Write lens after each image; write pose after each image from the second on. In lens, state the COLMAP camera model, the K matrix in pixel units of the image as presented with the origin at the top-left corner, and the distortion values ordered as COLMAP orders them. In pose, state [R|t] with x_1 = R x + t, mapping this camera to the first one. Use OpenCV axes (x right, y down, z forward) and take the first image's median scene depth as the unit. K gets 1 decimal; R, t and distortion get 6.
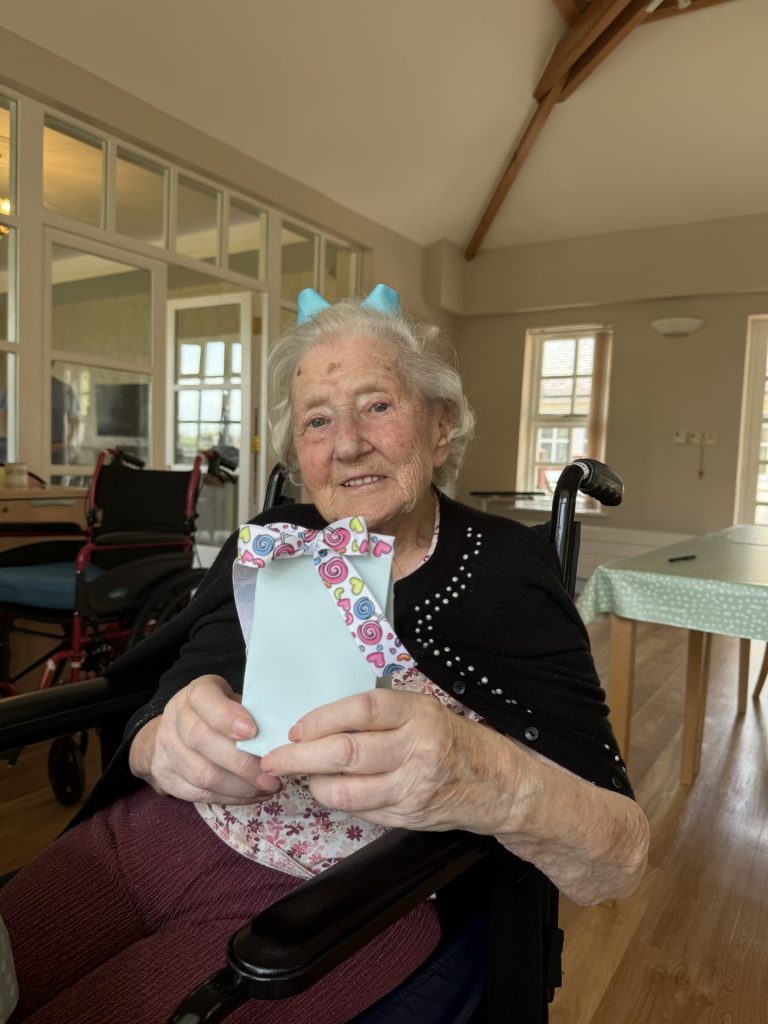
lens RADIAL K [[740.3, 0, 384.0], [0, 740.3, 512.0], [0, 0, 1]] dist [-0.003475, 0.000419]
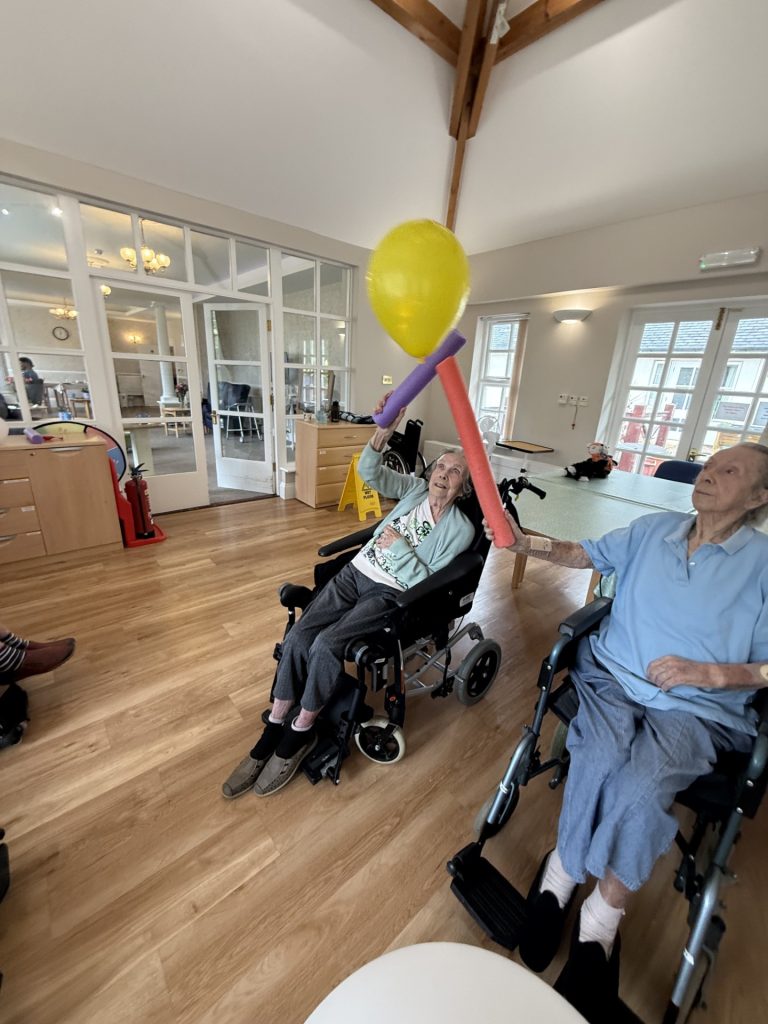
lens RADIAL K [[405.4, 0, 384.0], [0, 405.4, 512.0], [0, 0, 1]] dist [-0.001304, 0.000598]
pose [[0.958657, 0.100277, -0.266312, 0.301435], [-0.034493, 0.969902, 0.241042, -0.066552], [0.282467, -0.221890, 0.933261, 0.122130]]
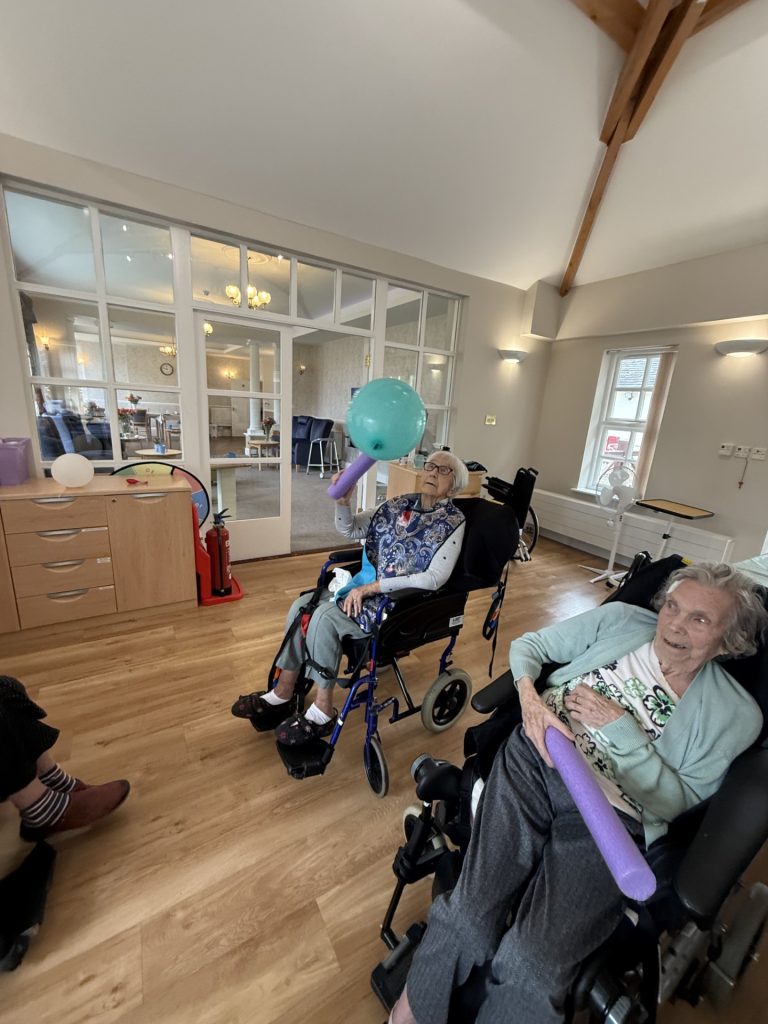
lens RADIAL K [[405.4, 0, 384.0], [0, 405.4, 512.0], [0, 0, 1]] dist [-0.001304, 0.000598]
pose [[0.898136, 0.130498, -0.419908, 0.205286], [-0.060877, 0.982653, 0.175178, -0.084748], [0.435484, -0.131771, 0.890500, 0.209375]]
